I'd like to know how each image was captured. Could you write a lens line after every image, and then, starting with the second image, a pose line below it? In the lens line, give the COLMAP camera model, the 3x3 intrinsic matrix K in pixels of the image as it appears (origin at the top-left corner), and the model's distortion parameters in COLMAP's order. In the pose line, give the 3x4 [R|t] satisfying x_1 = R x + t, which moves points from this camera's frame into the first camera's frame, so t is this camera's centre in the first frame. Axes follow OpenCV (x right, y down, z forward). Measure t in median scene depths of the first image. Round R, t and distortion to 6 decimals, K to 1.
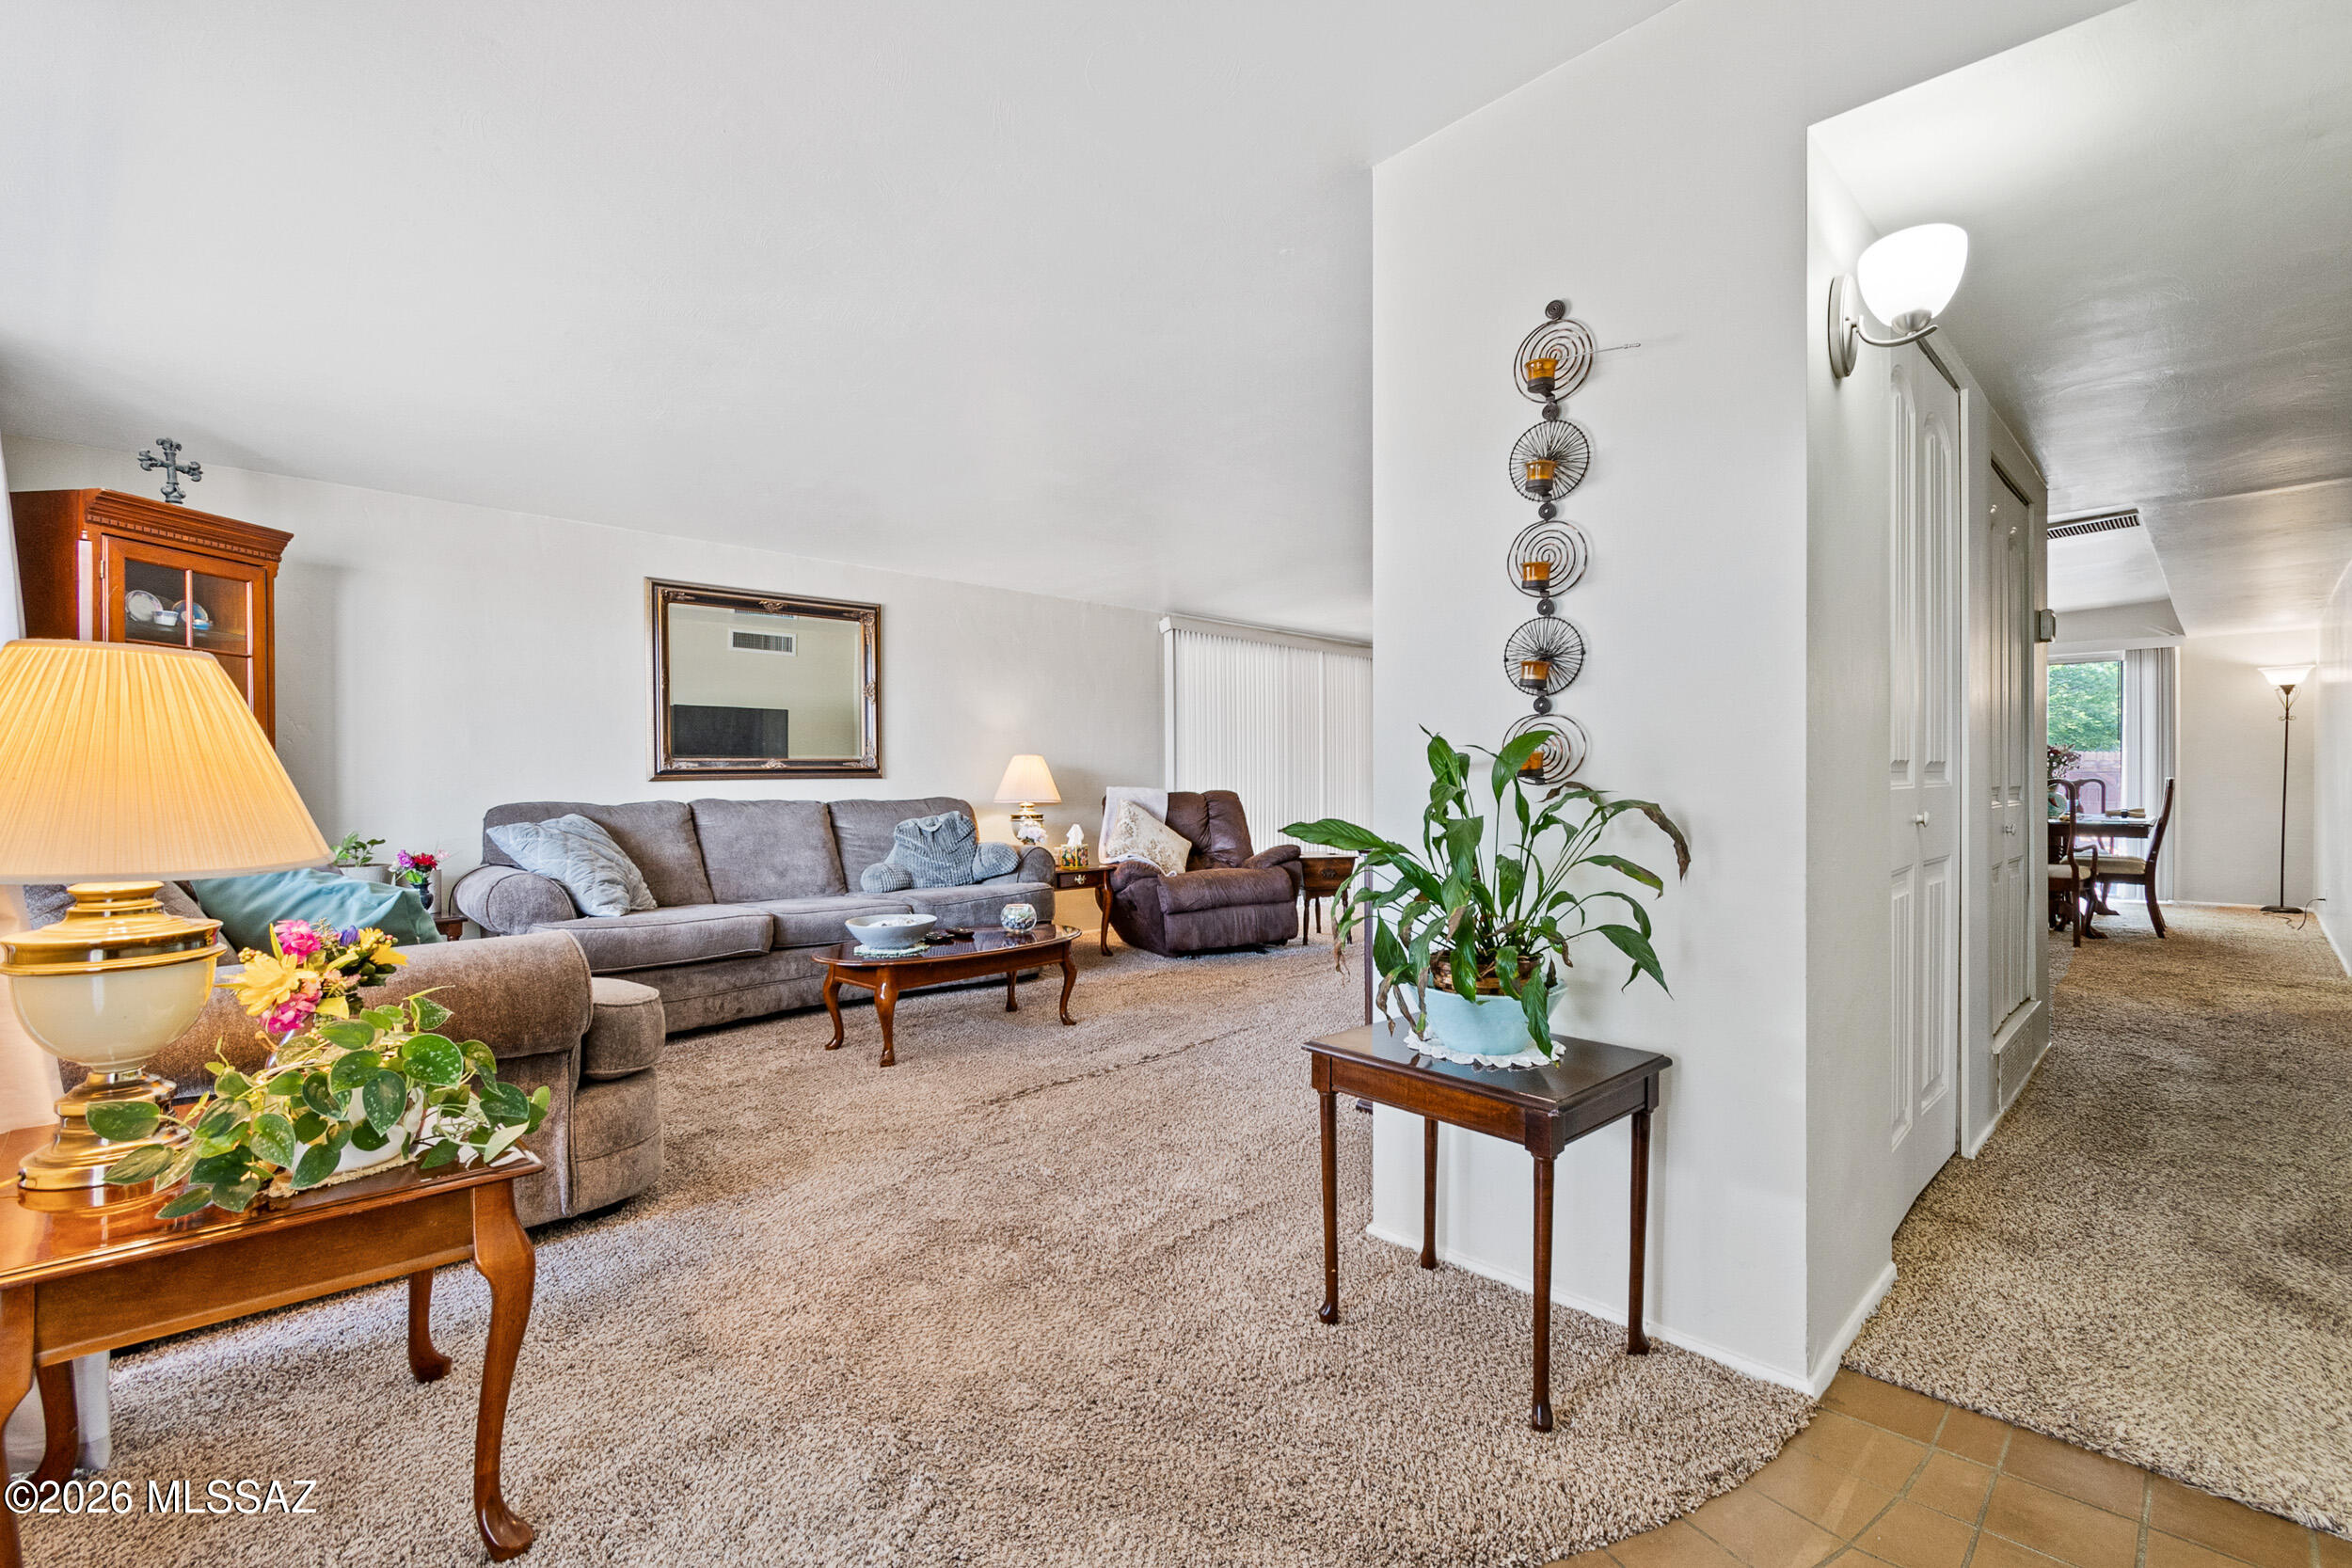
lens RADIAL K [[1064.6, 0, 1201.8], [0, 1064.6, 785.3], [0, 0, 1]] dist [-0.000133, 0.000254]
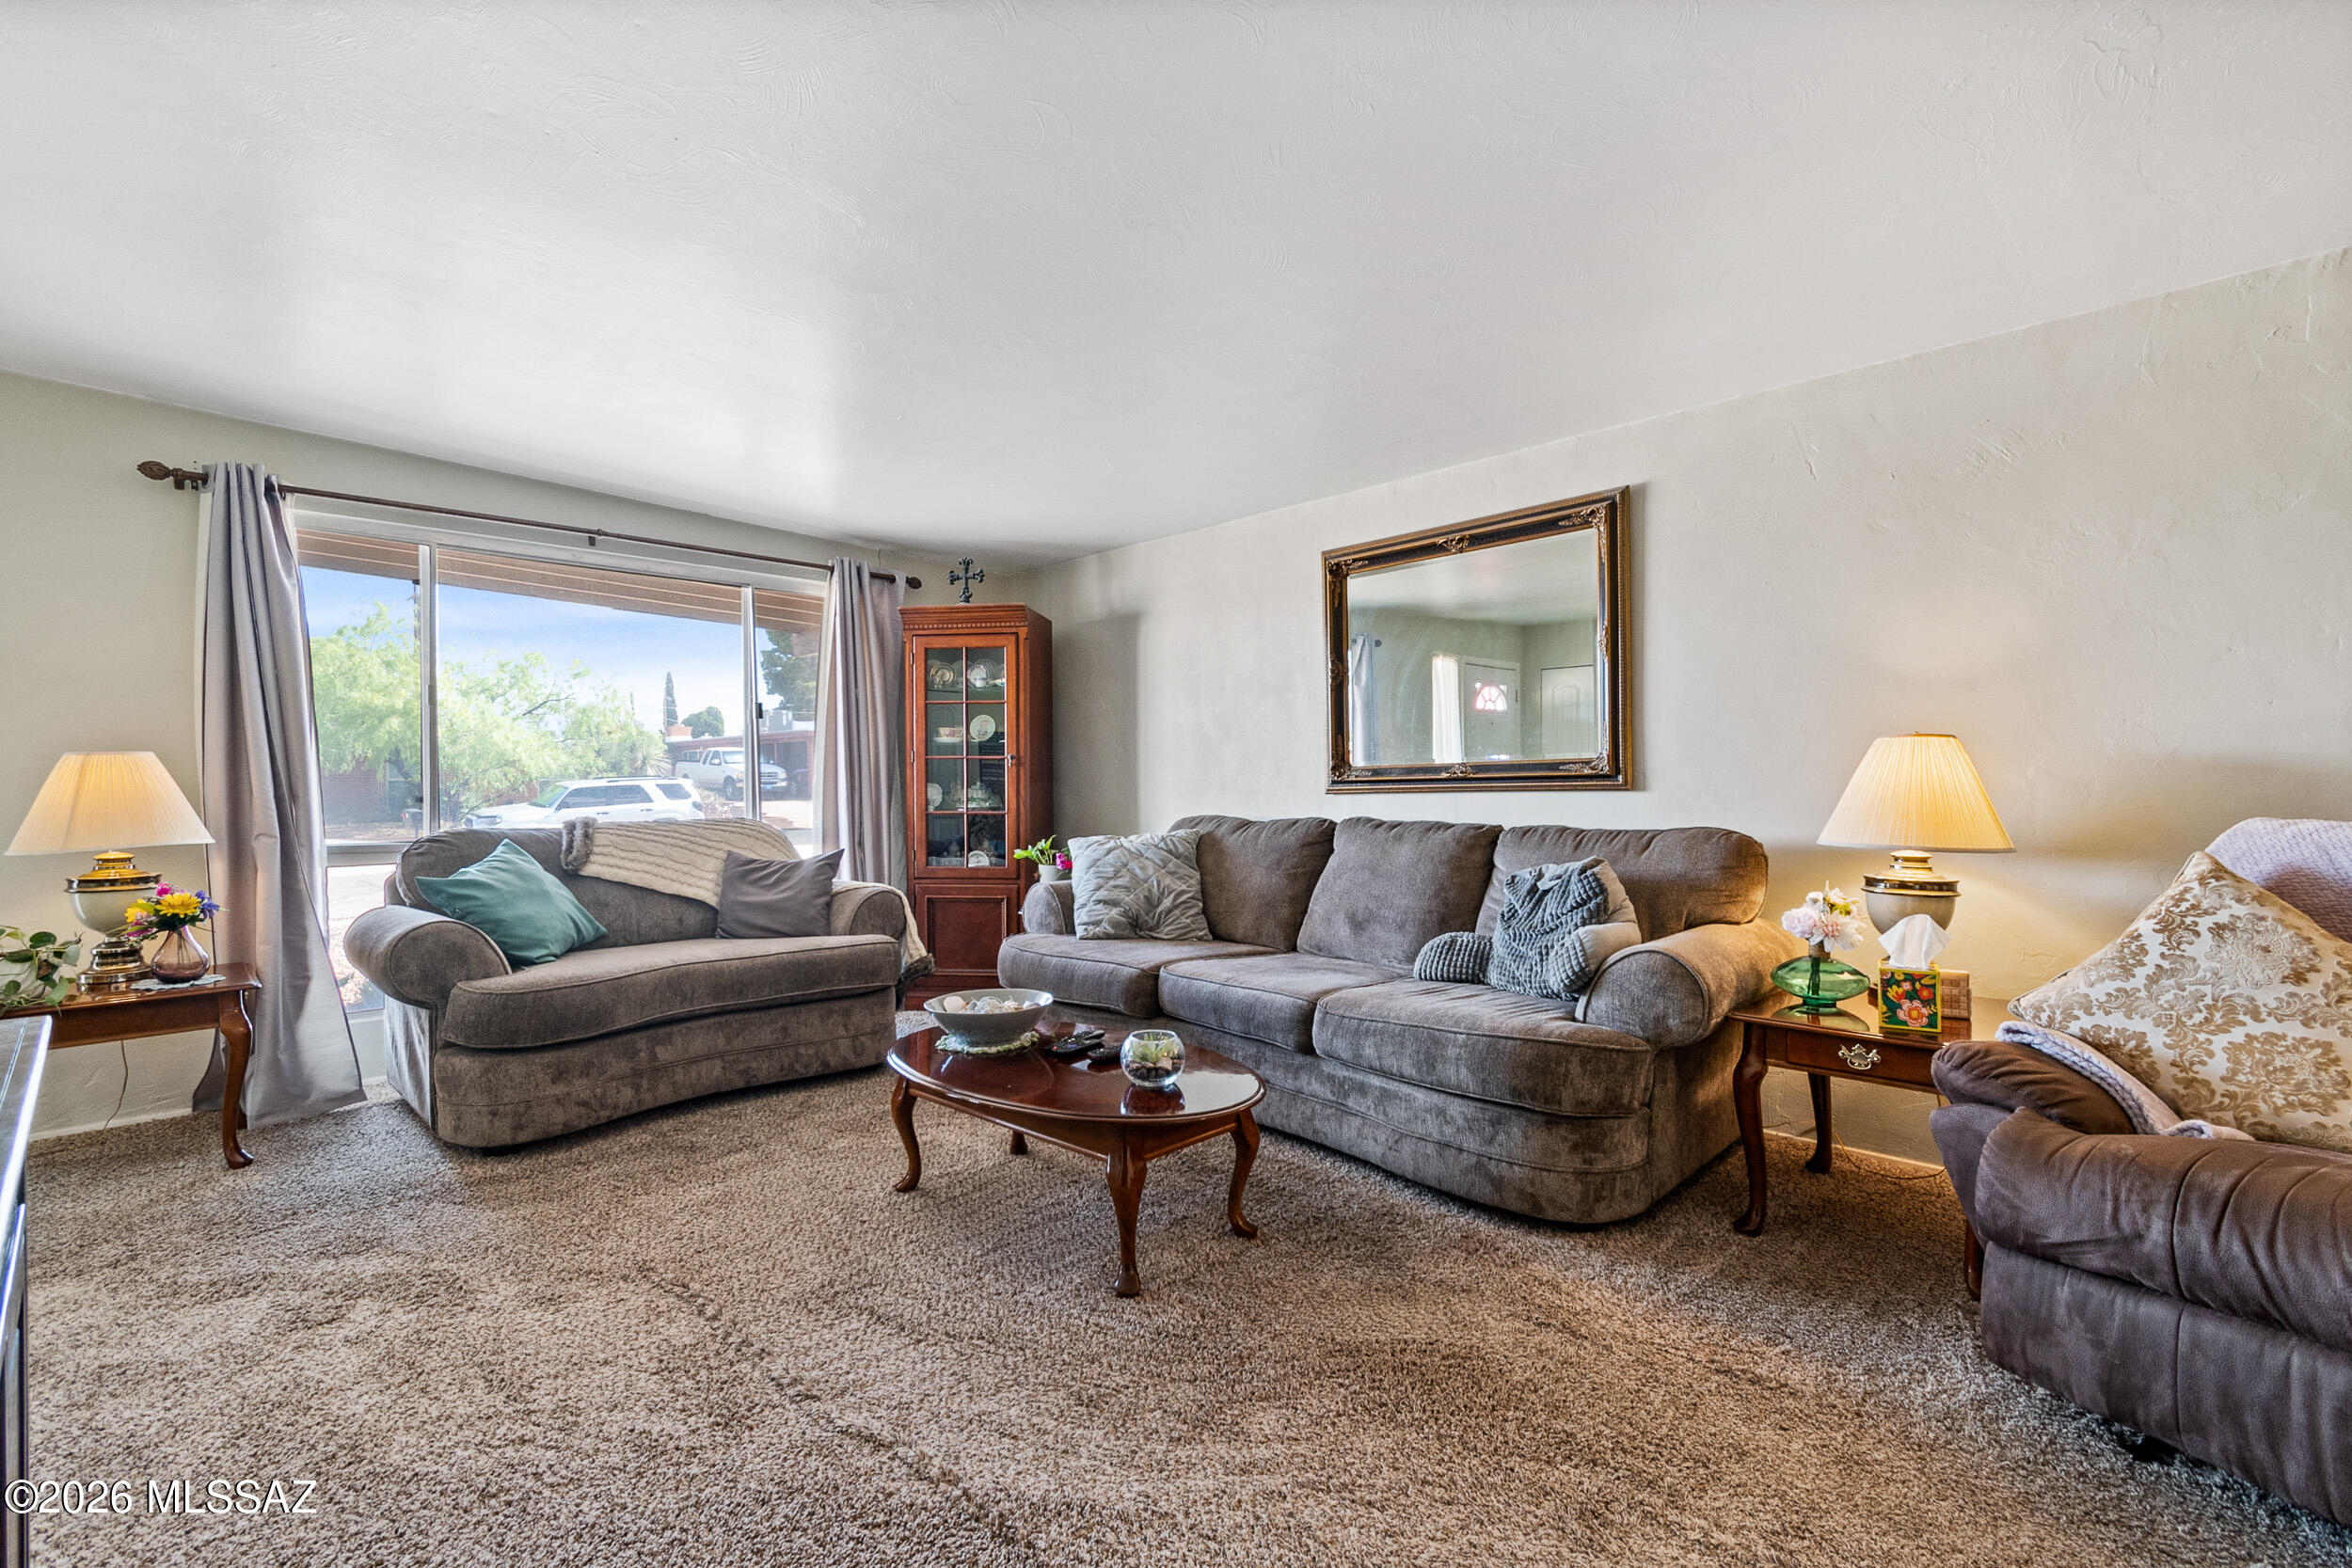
lens RADIAL K [[1064.6, 0, 1201.8], [0, 1064.6, 785.3], [0, 0, 1]] dist [-0.000133, 0.000254]
pose [[-0.020719, -0.002844, -0.999781, 0.307731], [-0.001006, 0.999996, -0.002824, -0.008850], [0.999785, 0.000948, -0.020722, 0.884236]]
